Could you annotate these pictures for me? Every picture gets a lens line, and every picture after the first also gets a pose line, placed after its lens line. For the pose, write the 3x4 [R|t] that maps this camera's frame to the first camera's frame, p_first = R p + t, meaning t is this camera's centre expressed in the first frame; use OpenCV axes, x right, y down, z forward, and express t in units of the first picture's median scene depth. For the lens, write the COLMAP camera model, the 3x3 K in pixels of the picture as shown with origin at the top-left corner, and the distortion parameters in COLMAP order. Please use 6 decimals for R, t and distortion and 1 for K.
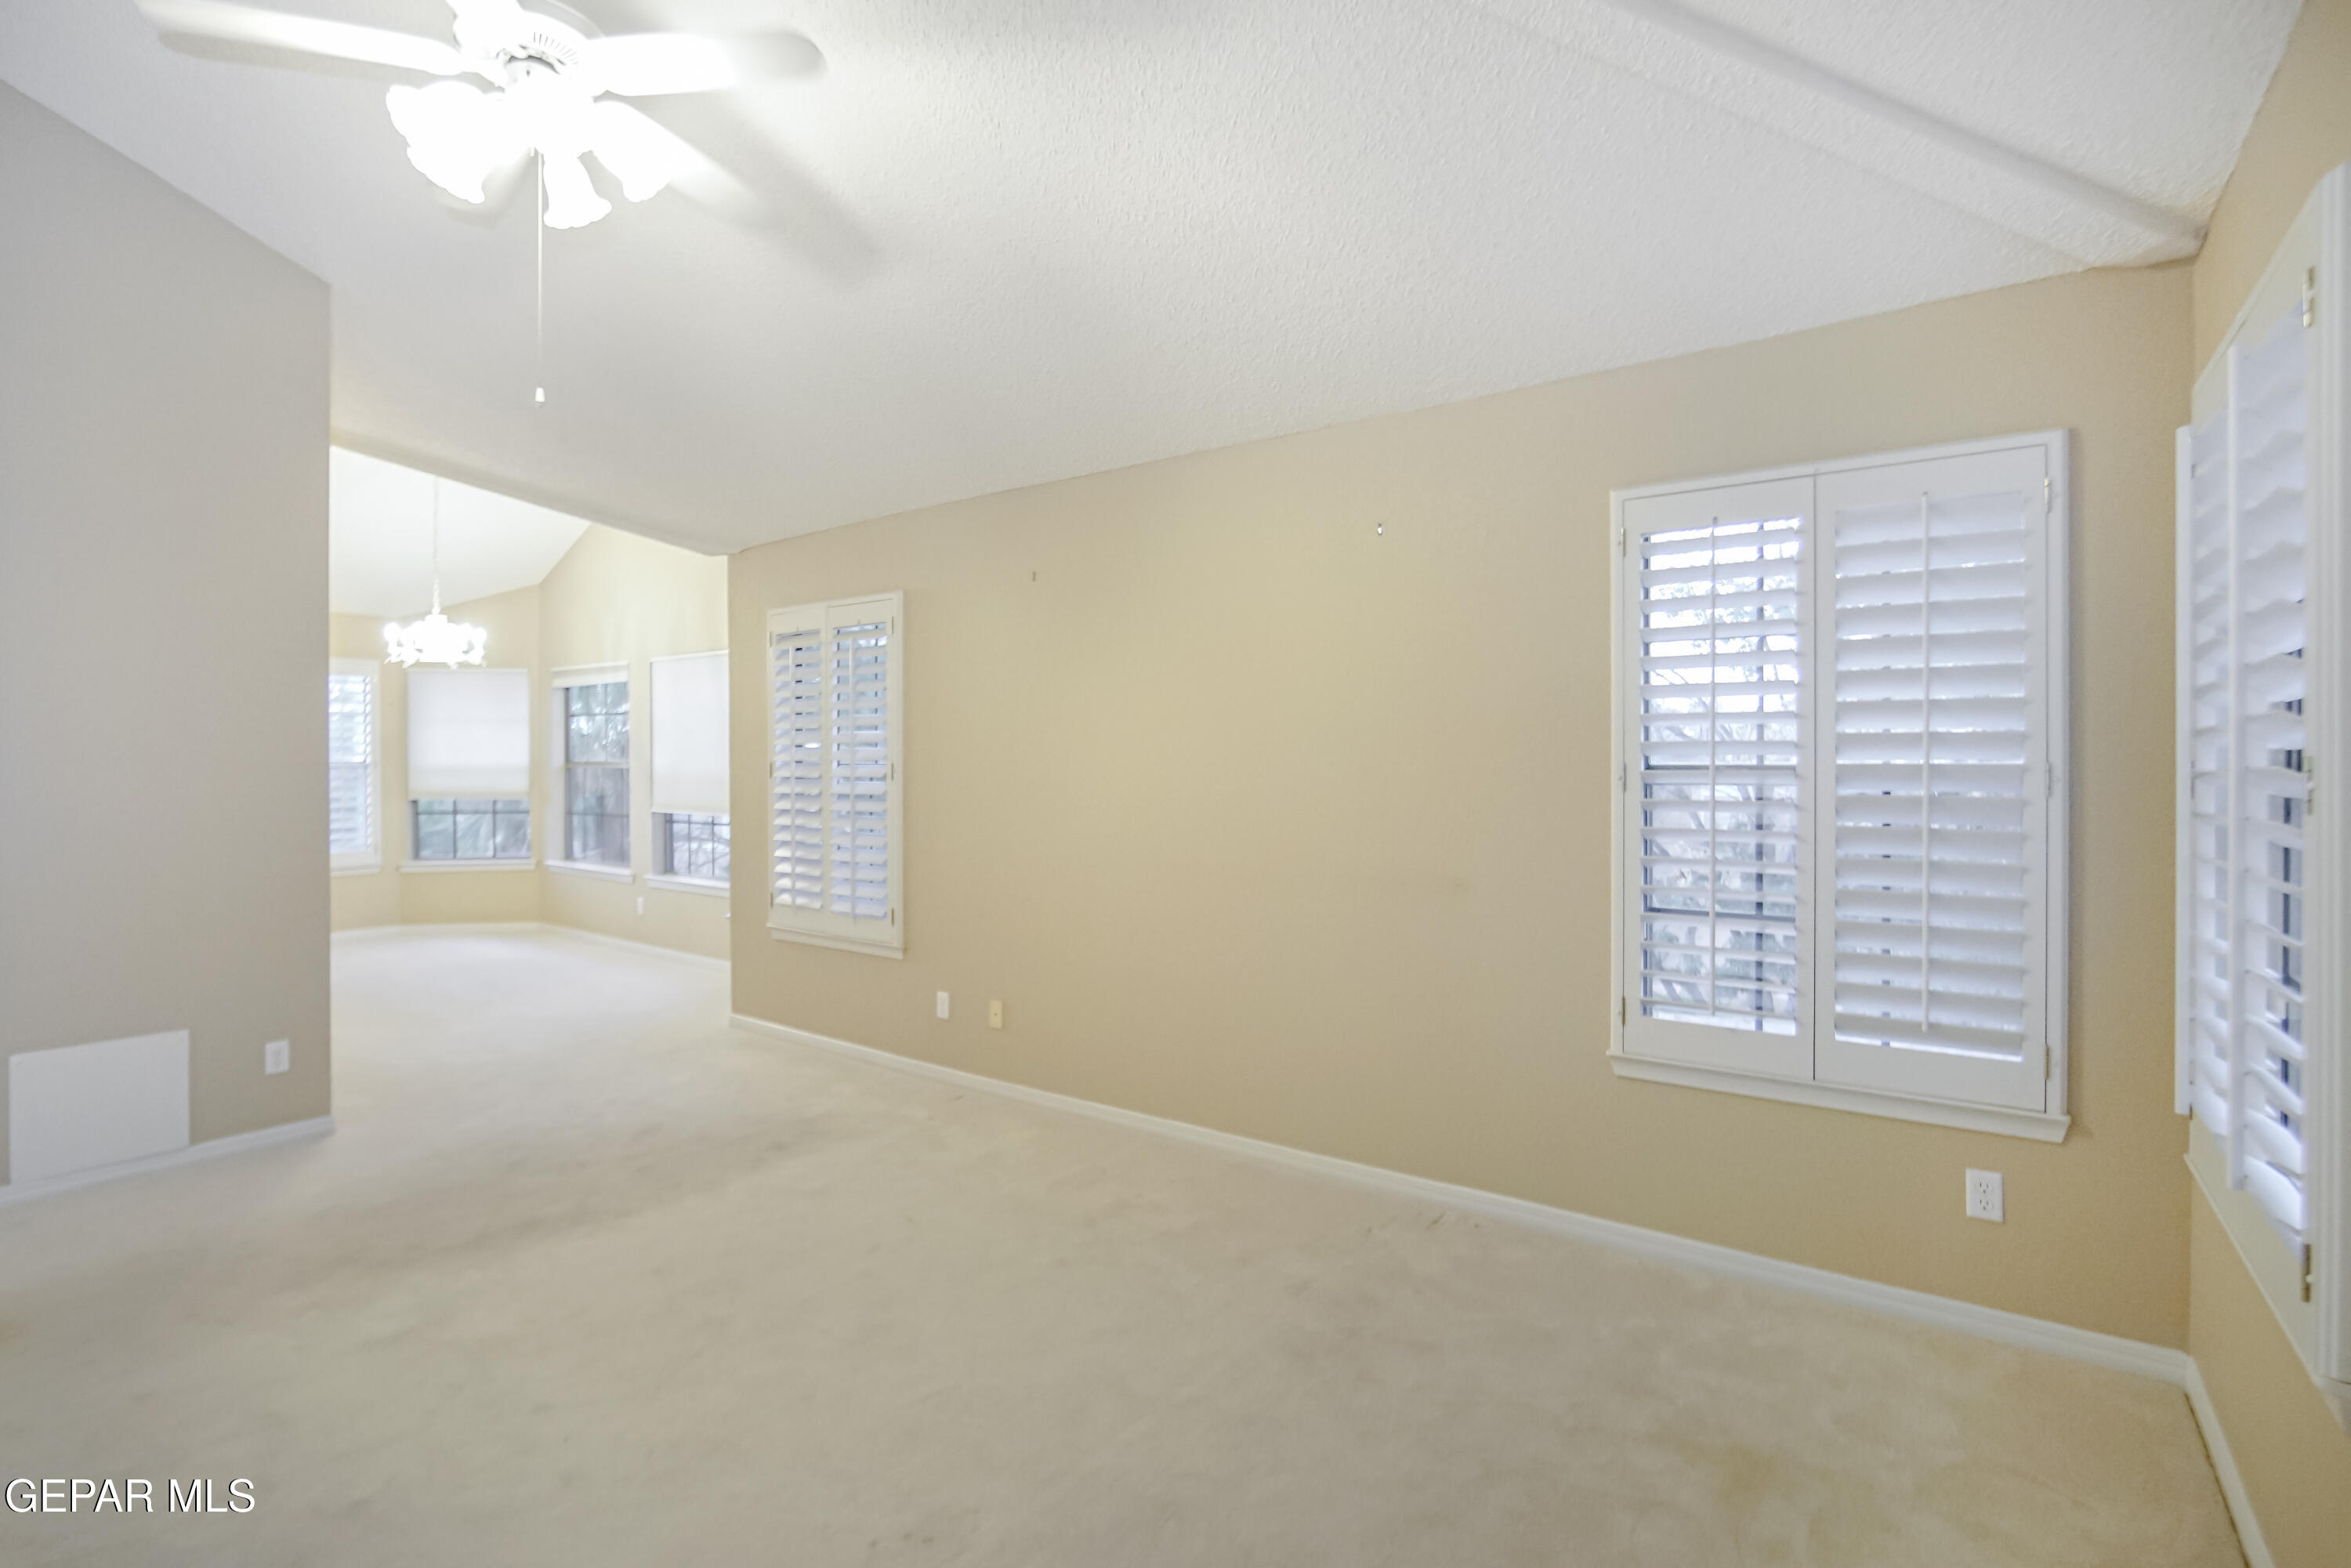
lens RADIAL K [[1090.8, 0, 1183.6], [0, 1090.8, 767.5], [0, 0, 1]] dist [-0.019331, 0.000469]
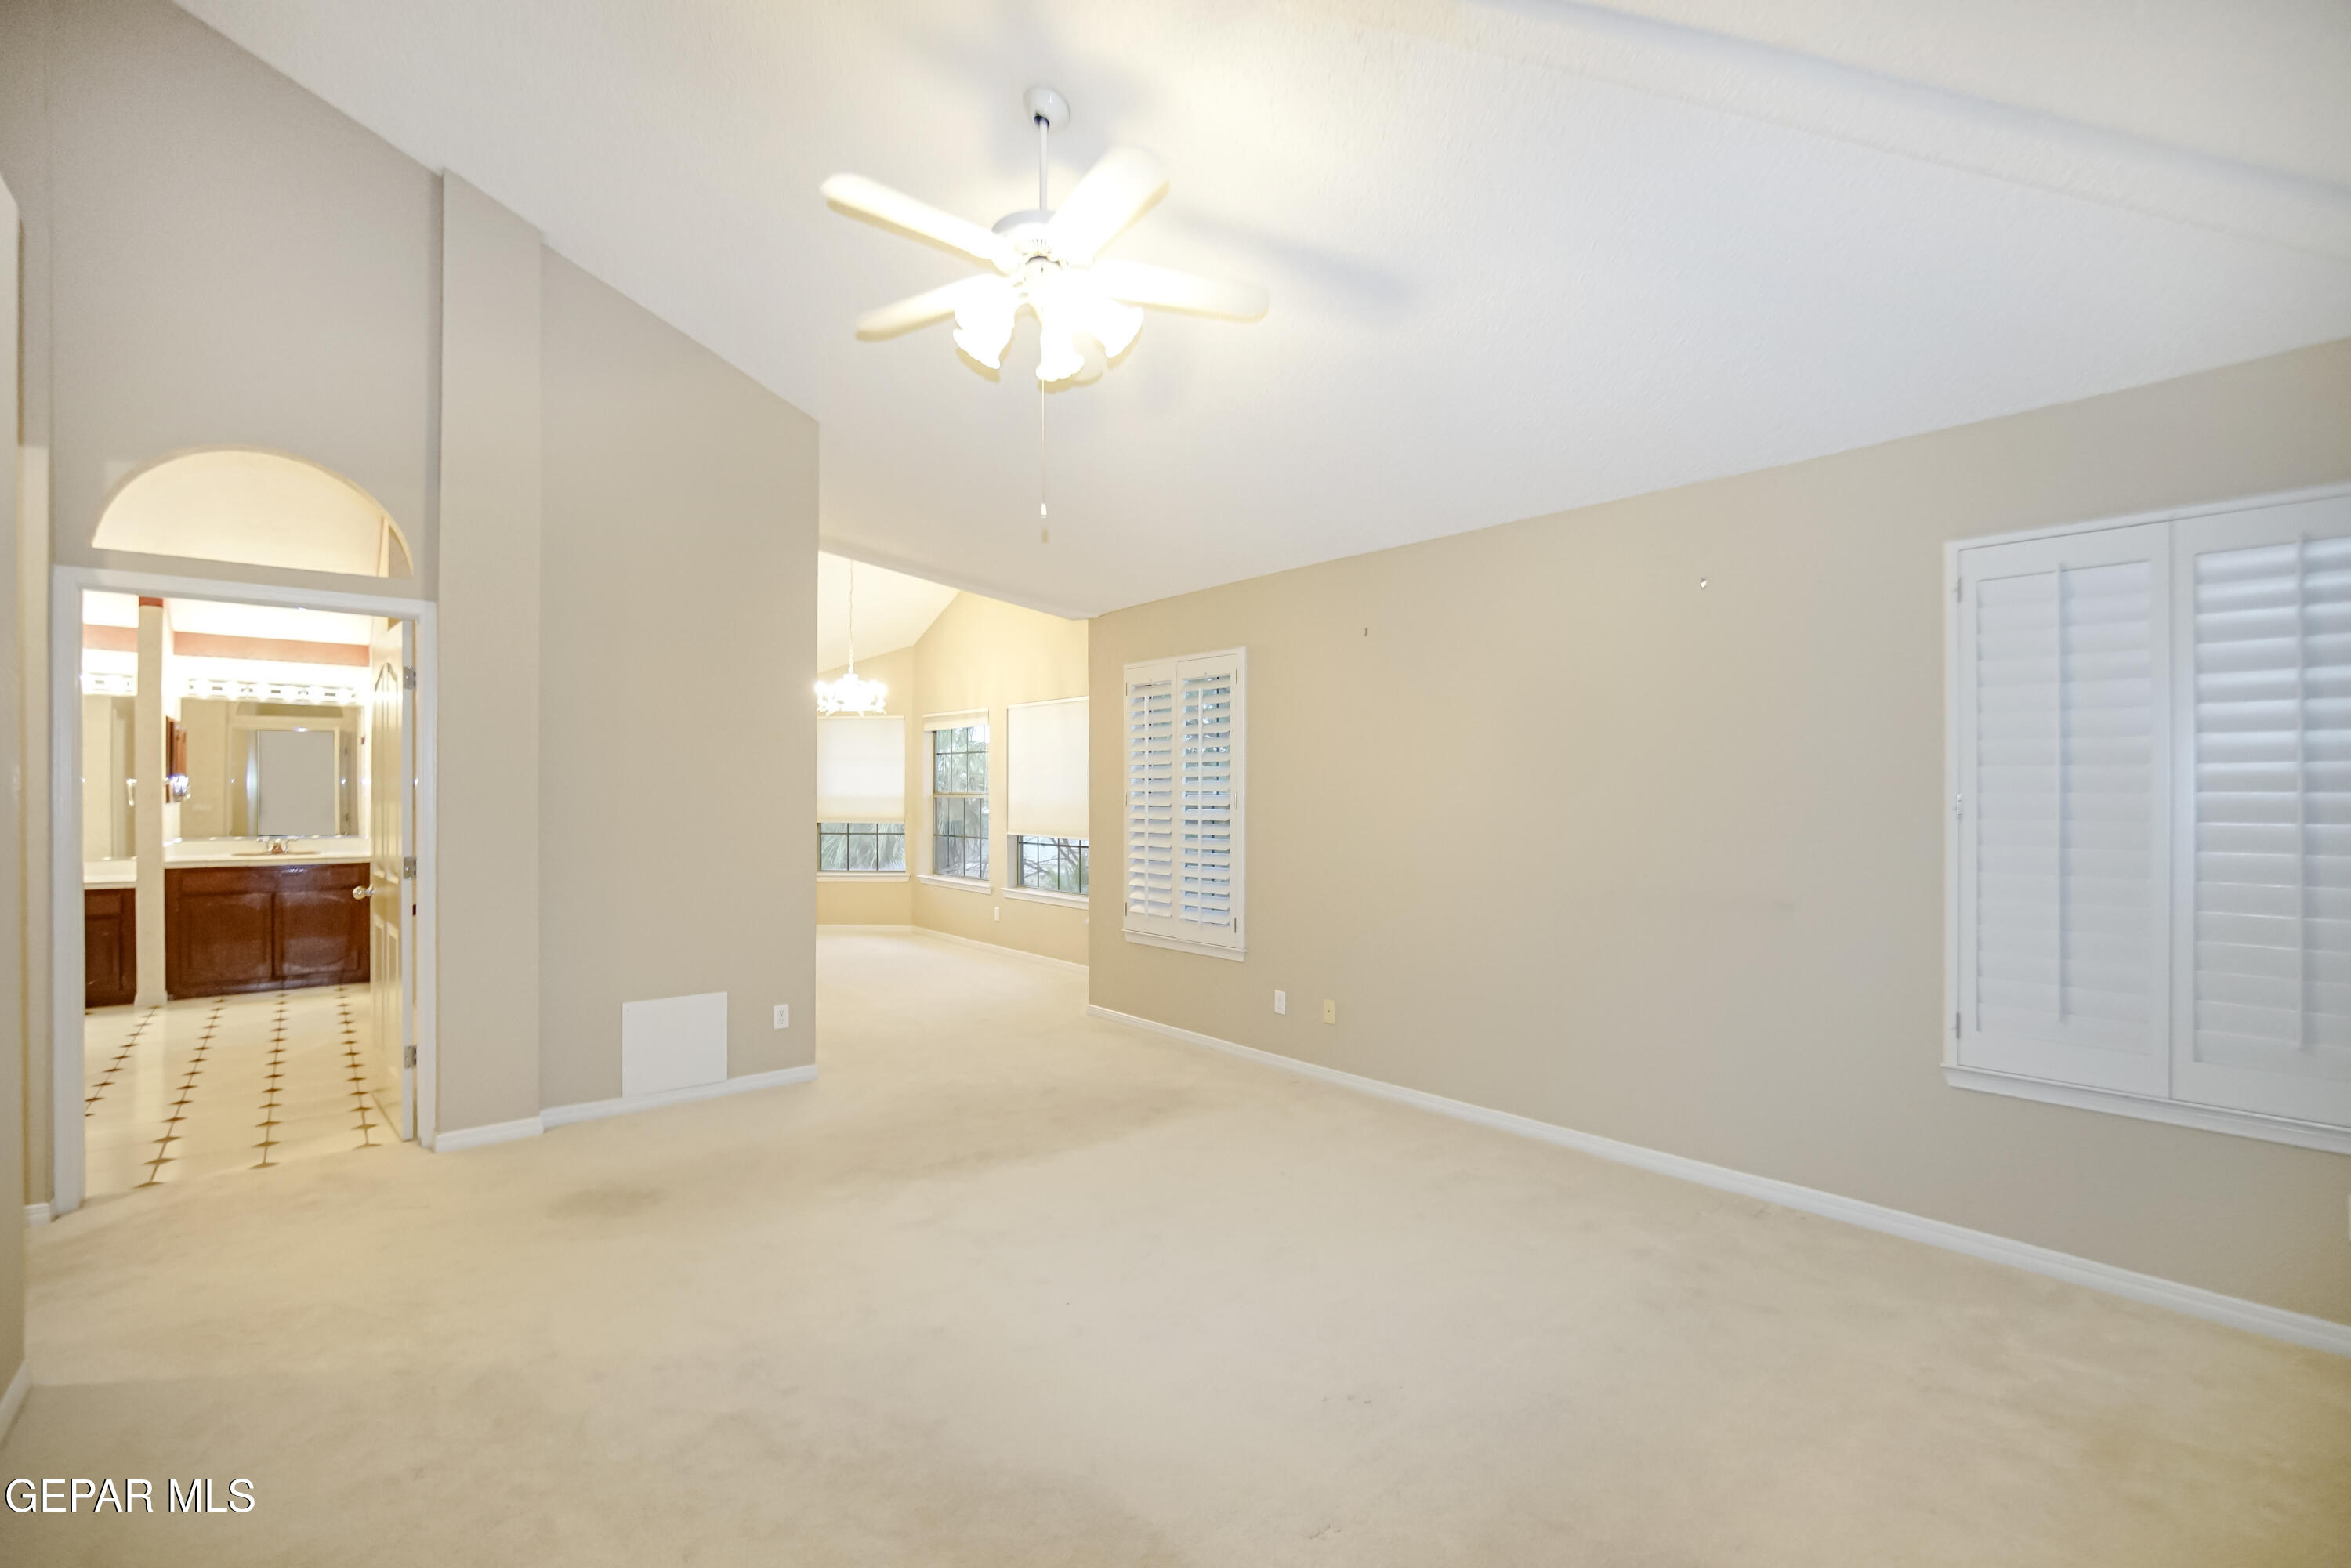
lens RADIAL K [[1033.2, 0, 1193.8], [0, 1033.2, 795.3], [0, 0, 1]] dist [-0.013992, 0.000967]
pose [[0.977150, 0.003822, -0.212516, -0.071157], [-0.005165, 0.999970, -0.005764, 0.003988], [0.212488, 0.006730, 0.977141, -0.089805]]
